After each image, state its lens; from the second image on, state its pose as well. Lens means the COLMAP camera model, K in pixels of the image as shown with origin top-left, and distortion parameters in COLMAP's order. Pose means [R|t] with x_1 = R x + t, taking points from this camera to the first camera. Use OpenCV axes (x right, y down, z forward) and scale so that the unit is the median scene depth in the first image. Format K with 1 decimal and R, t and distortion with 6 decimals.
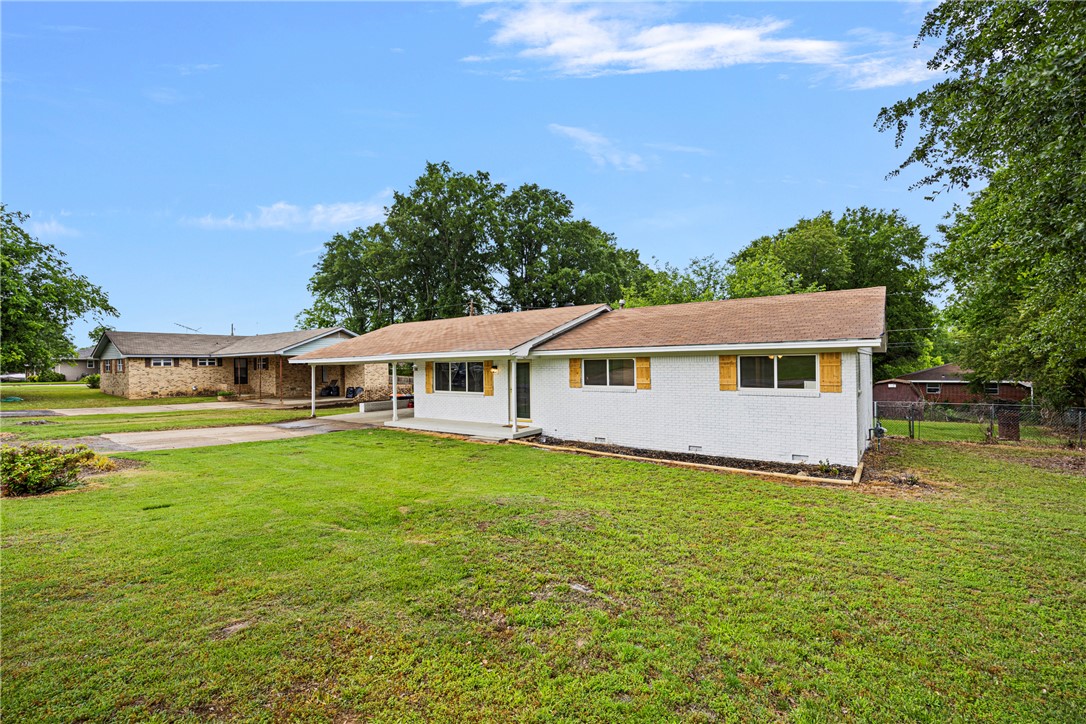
lens RADIAL K [[485.5, 0, 548.9], [0, 485.5, 360.8], [0, 0, 1]] dist [-0.005840, -0.000258]
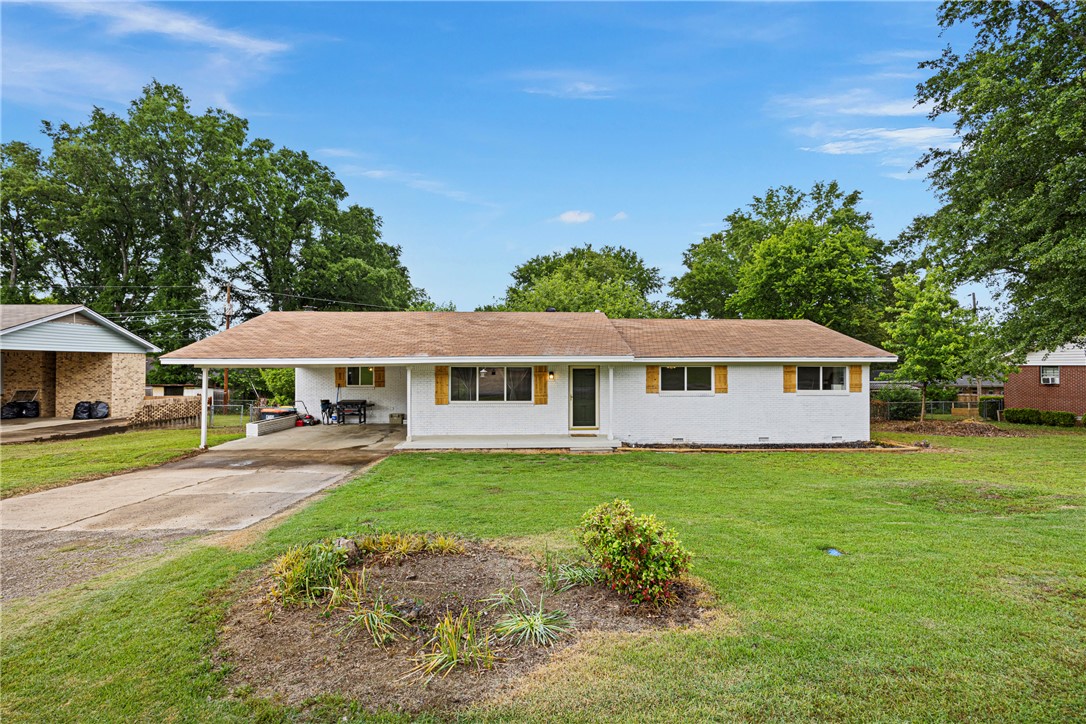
lens RADIAL K [[485.5, 0, 547.5], [0, 485.5, 366.1], [0, 0, 1]] dist [-0.005840, -0.000258]
pose [[0.783213, 0.015919, 0.621550, -0.721052], [-0.014485, 0.999868, -0.007356, 0.006886], [-0.621585, -0.003242, 0.783340, 0.288146]]
